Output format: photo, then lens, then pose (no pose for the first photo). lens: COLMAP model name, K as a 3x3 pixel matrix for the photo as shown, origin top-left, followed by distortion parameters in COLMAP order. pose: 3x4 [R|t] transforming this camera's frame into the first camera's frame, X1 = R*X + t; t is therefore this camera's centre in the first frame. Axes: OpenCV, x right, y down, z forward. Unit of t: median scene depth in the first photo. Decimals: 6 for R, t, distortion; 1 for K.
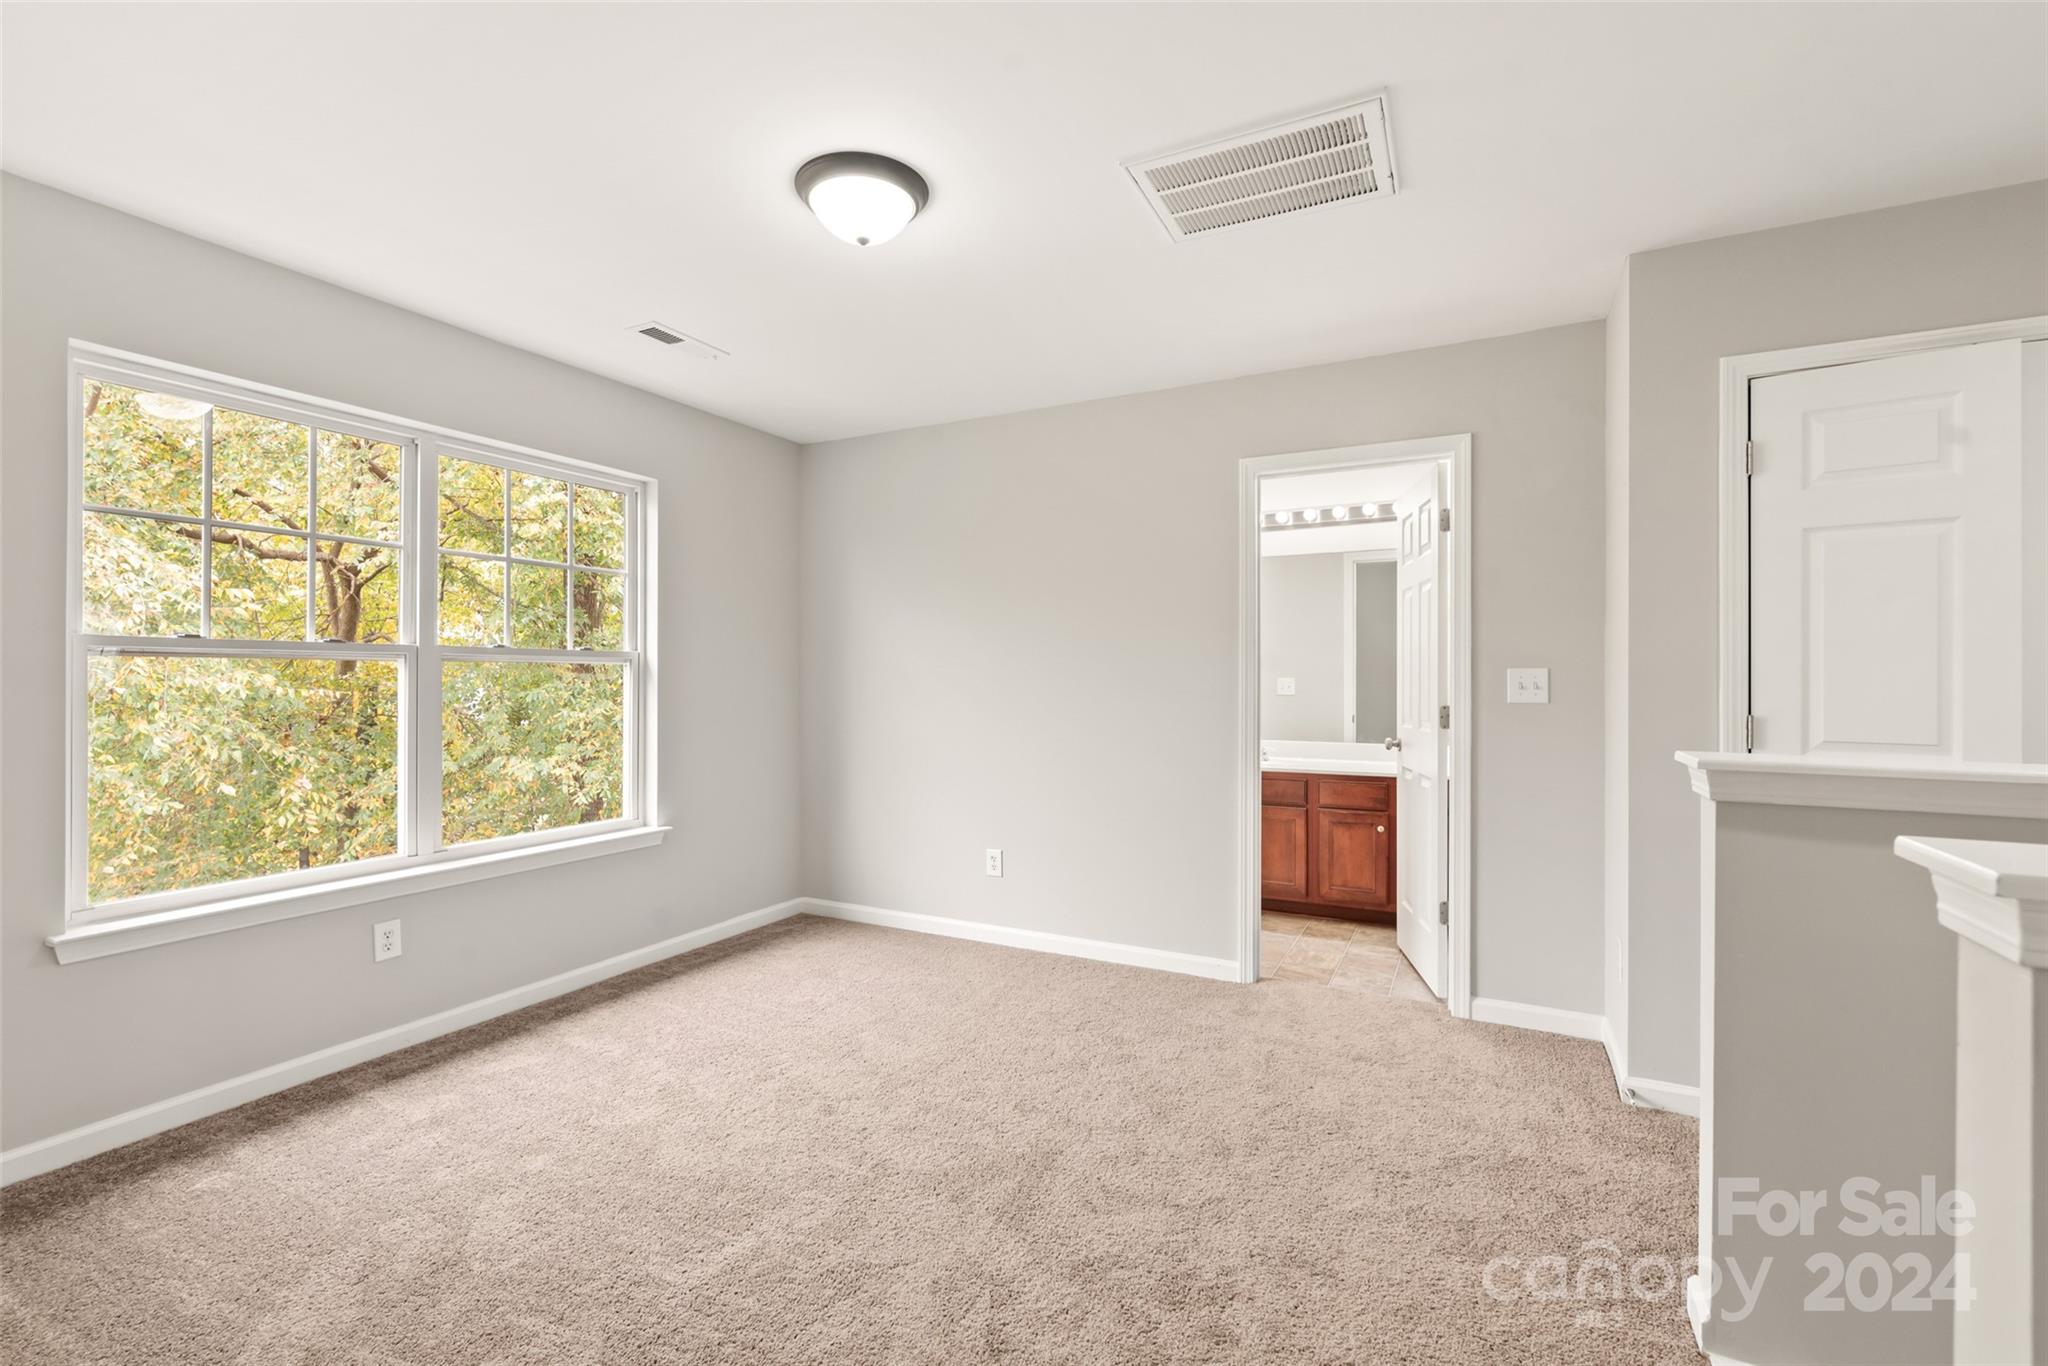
lens RADIAL K [[896.0, 0, 1008.0], [0, 896.0, 674.0], [0, 0, 1]] dist [0.004628, 0.000454]
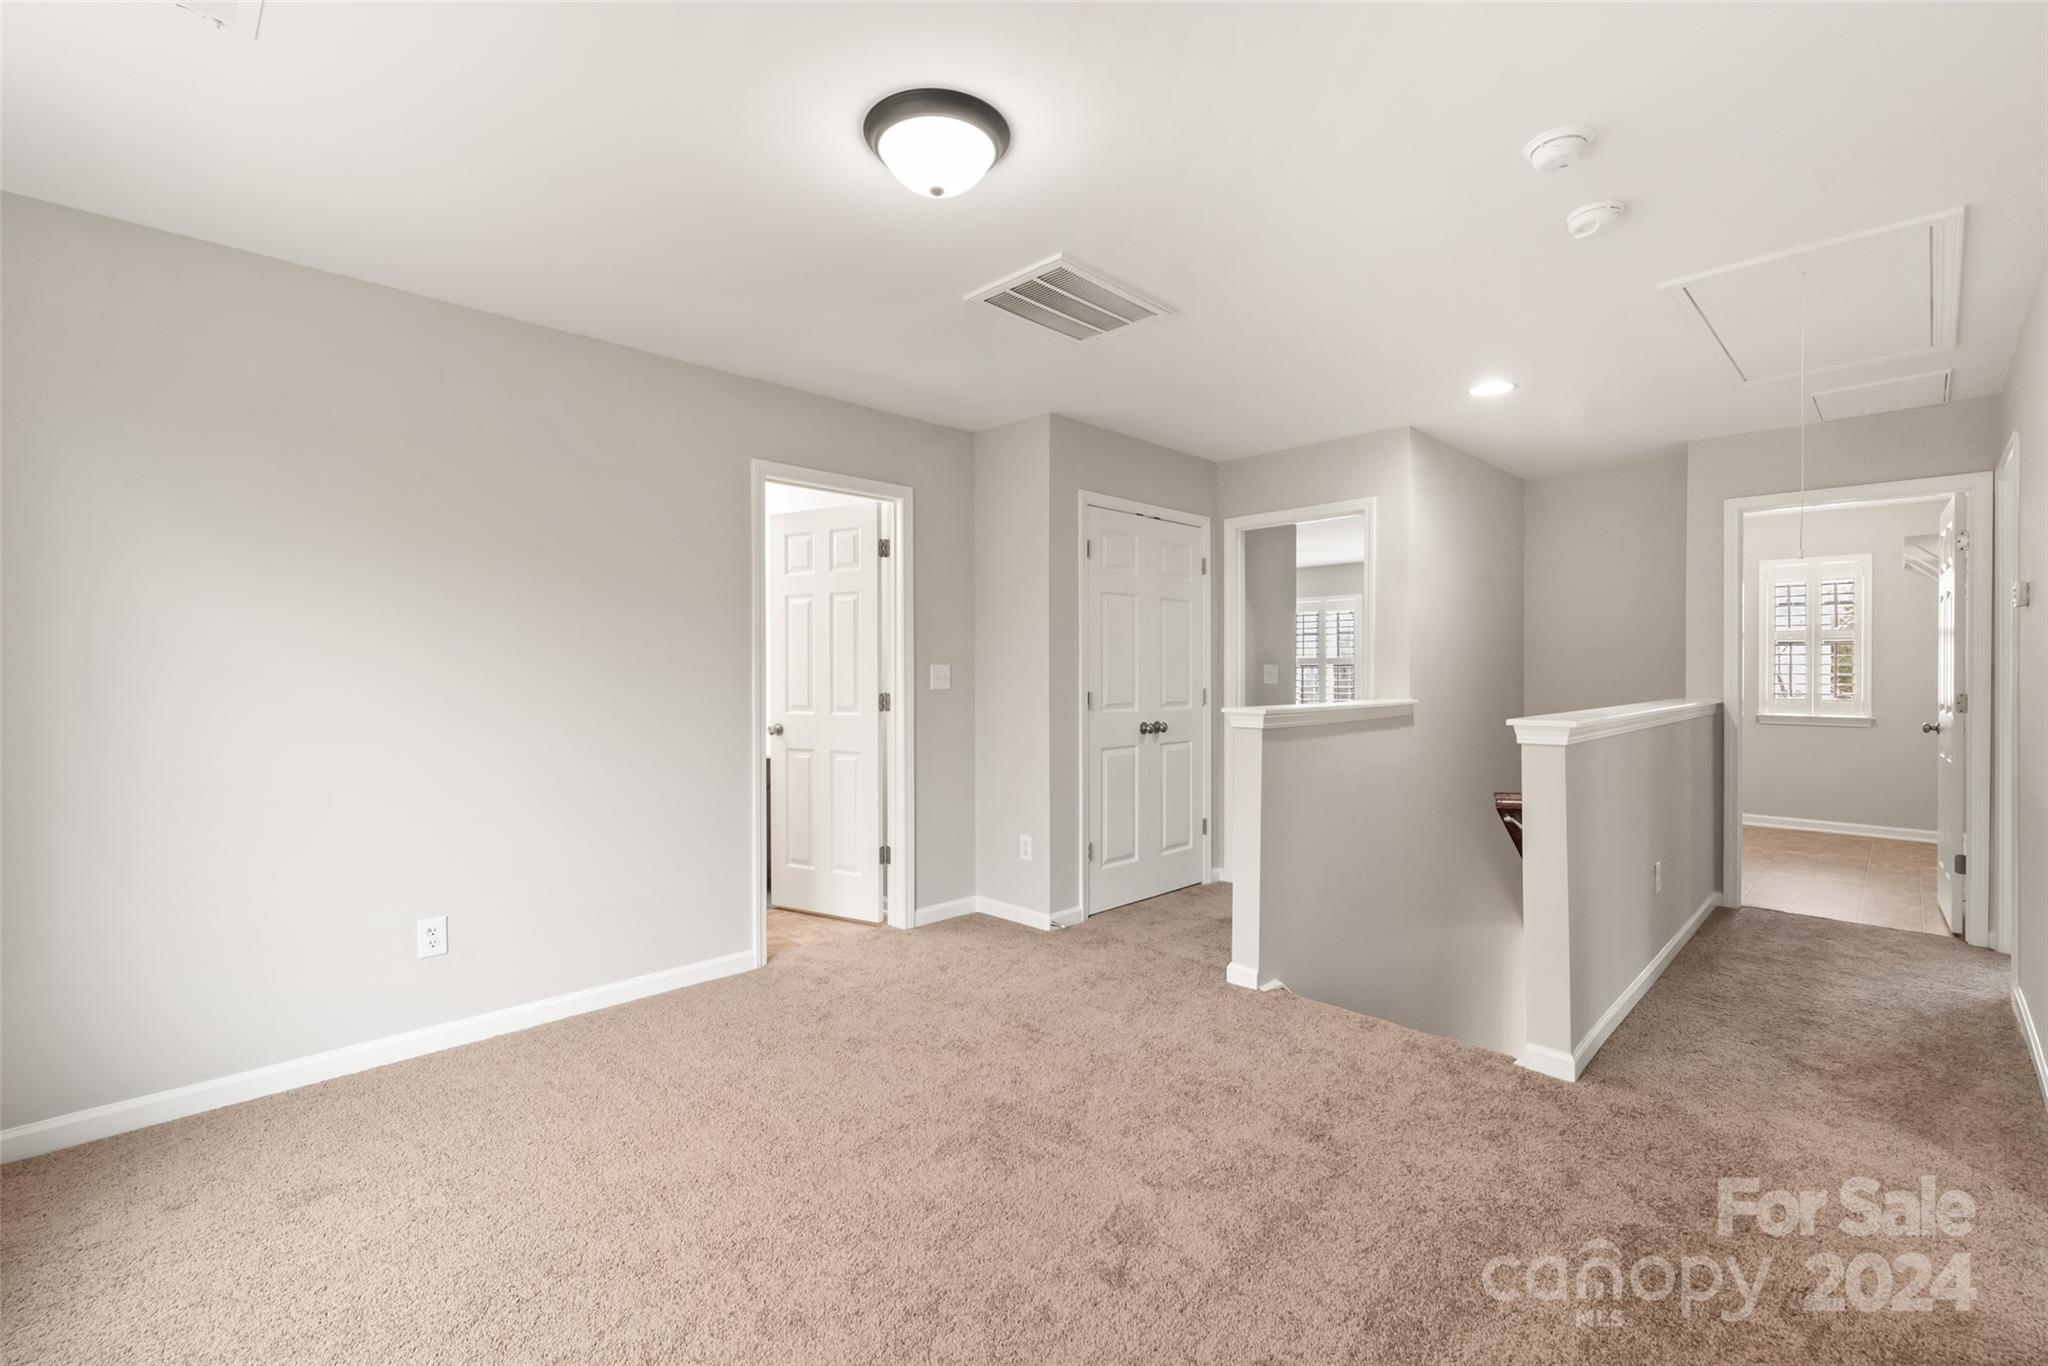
lens RADIAL K [[896.0, 0, 1005.6], [0, 896.0, 674.1], [0, 0, 1]] dist [0.004628, 0.000454]
pose [[0.299057, -0.003801, 0.954228, -0.652395], [-0.000070, 0.999992, 0.004005, 0.002869], [-0.954235, -0.001264, 0.299055, 0.432043]]
